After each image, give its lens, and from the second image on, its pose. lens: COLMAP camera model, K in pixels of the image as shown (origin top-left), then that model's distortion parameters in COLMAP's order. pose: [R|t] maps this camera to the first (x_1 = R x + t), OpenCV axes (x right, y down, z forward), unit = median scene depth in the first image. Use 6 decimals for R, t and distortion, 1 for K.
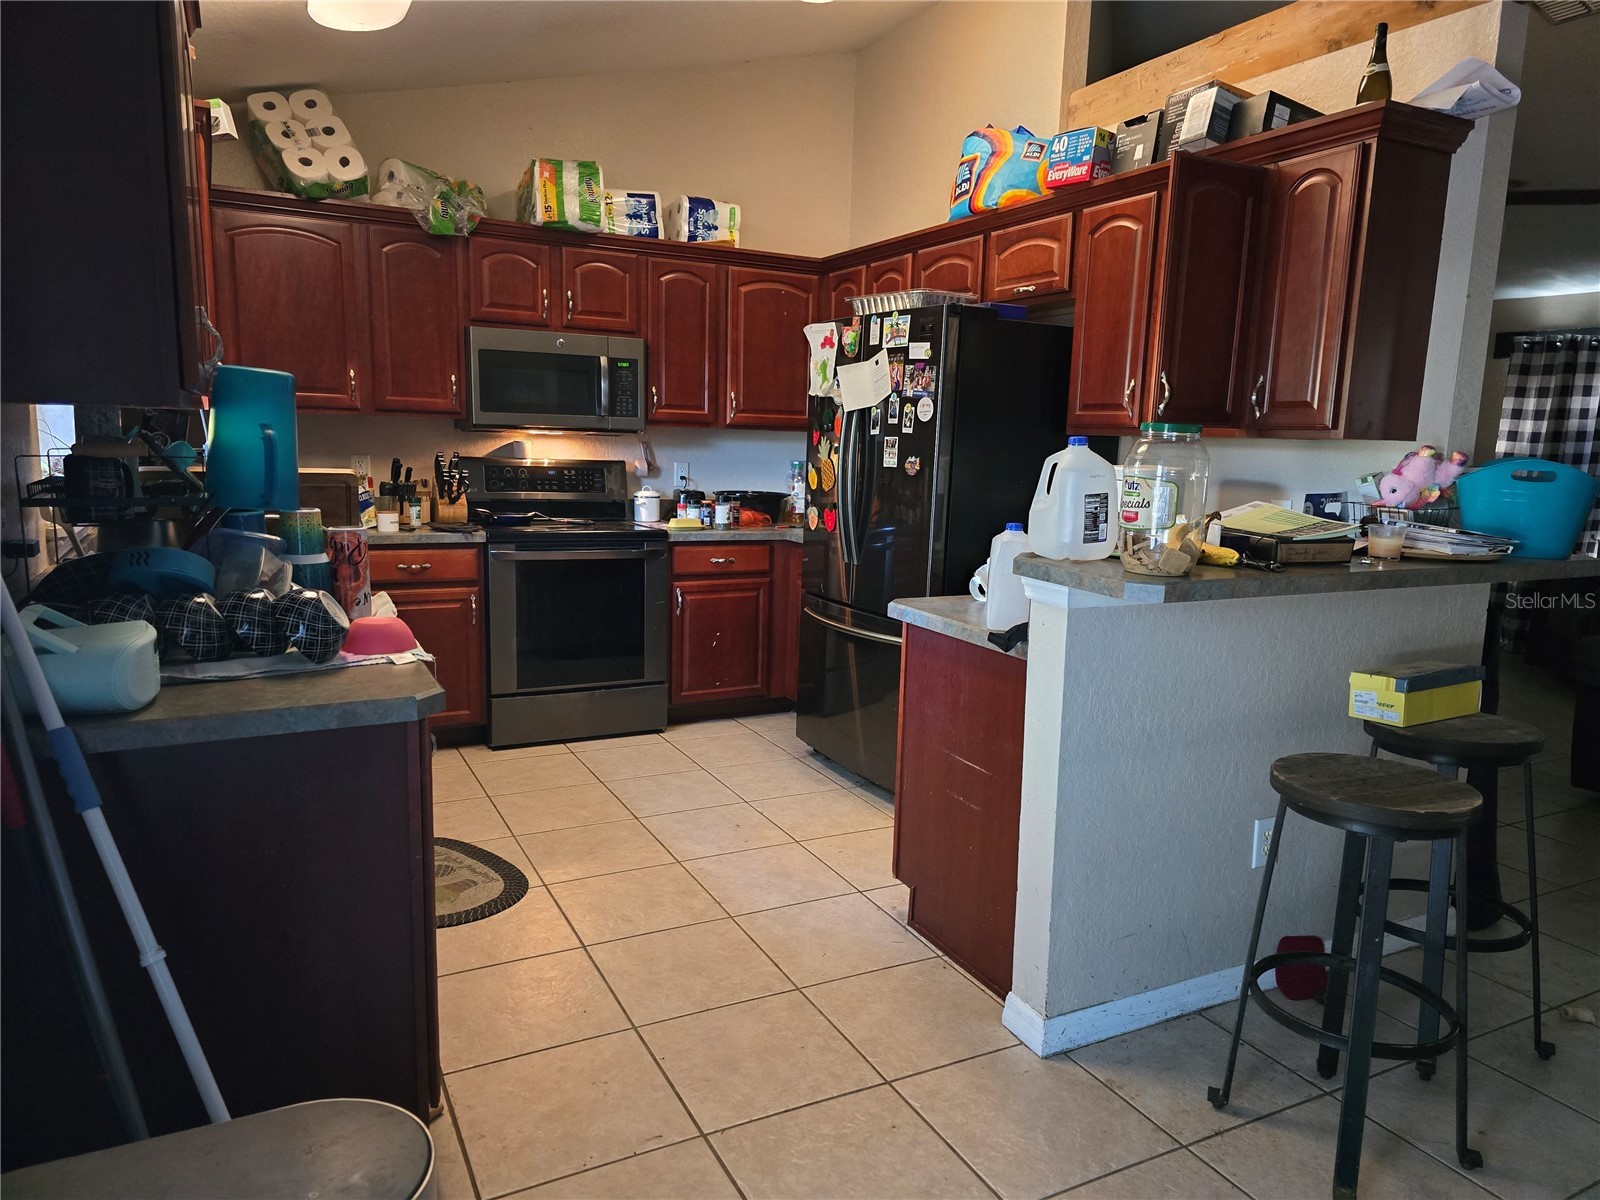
lens RADIAL K [[1065.1, 0, 808.4], [0, 1065.1, 608.1], [0, 0, 1]] dist [0.011793, 0.000573]
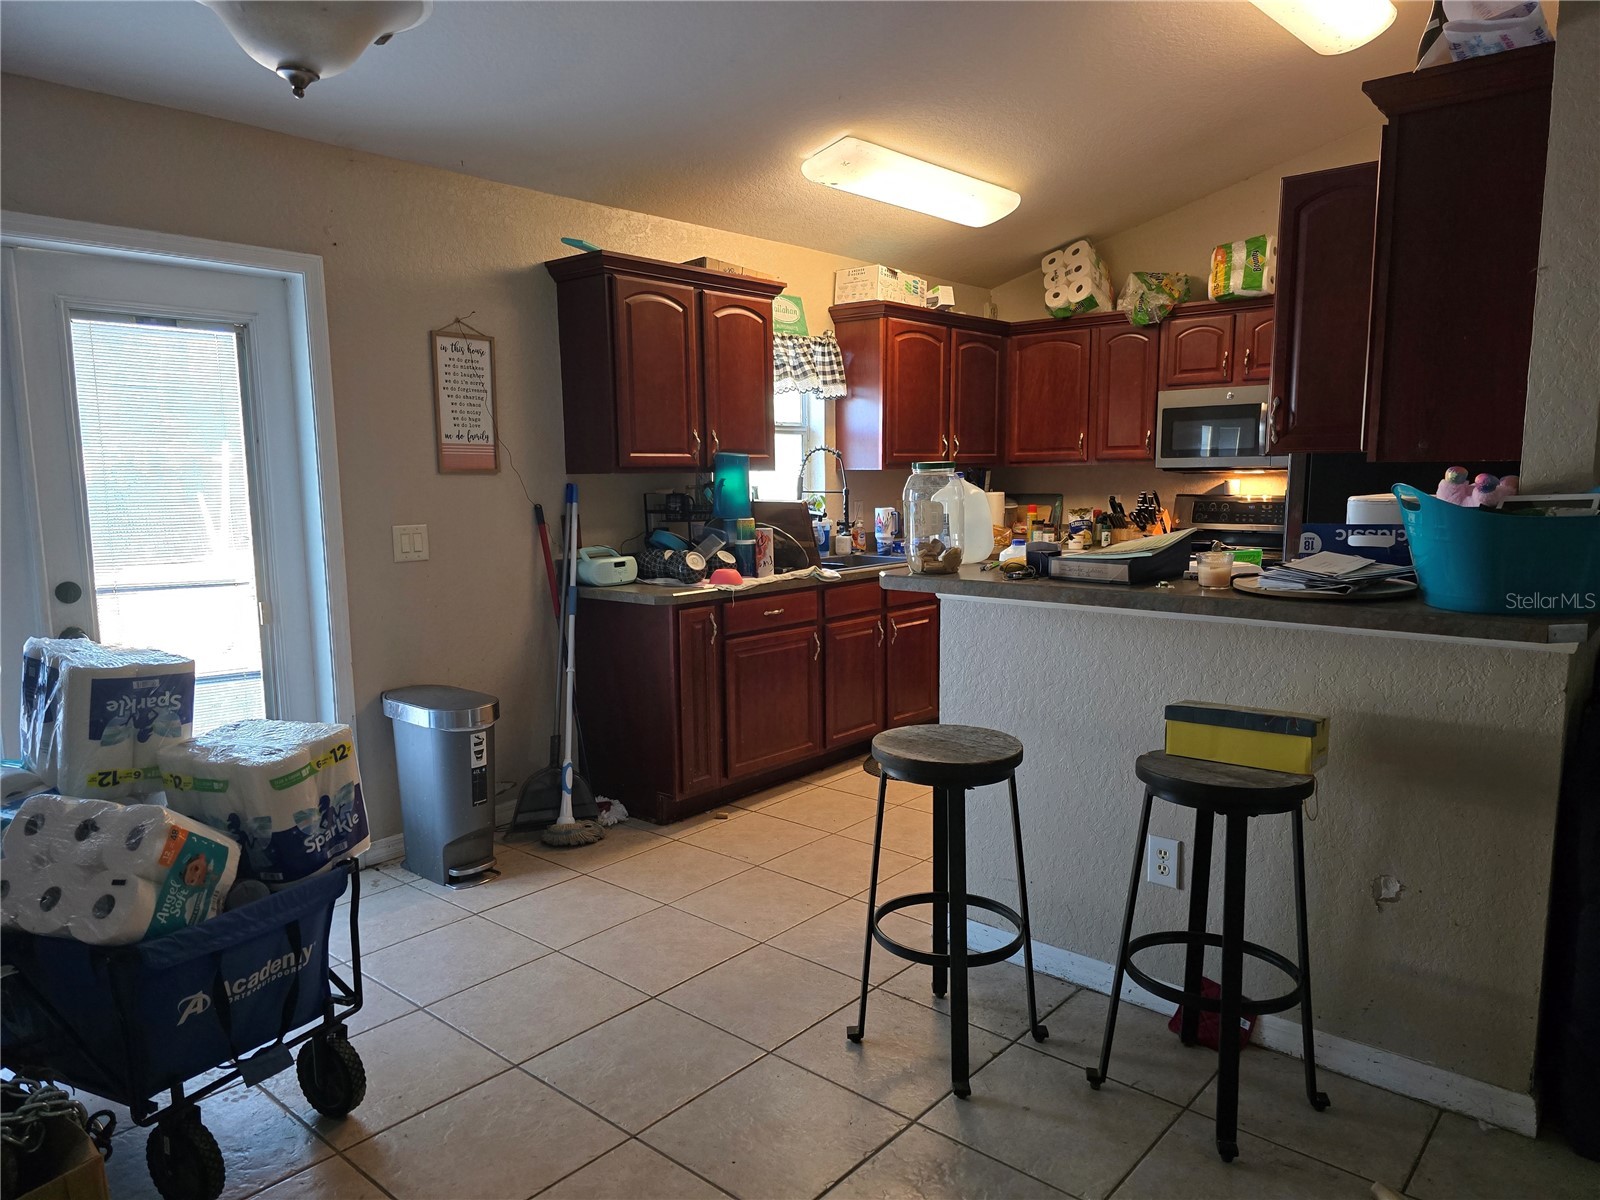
lens RADIAL K [[1065.1, 0, 808.4], [0, 1065.1, 608.1], [0, 0, 1]] dist [0.011793, 0.000573]
pose [[0.355632, 0.087103, -0.930558, 0.738991], [-0.127064, 0.990910, 0.044192, -0.012462], [0.925948, 0.102525, 0.363467, 0.181166]]
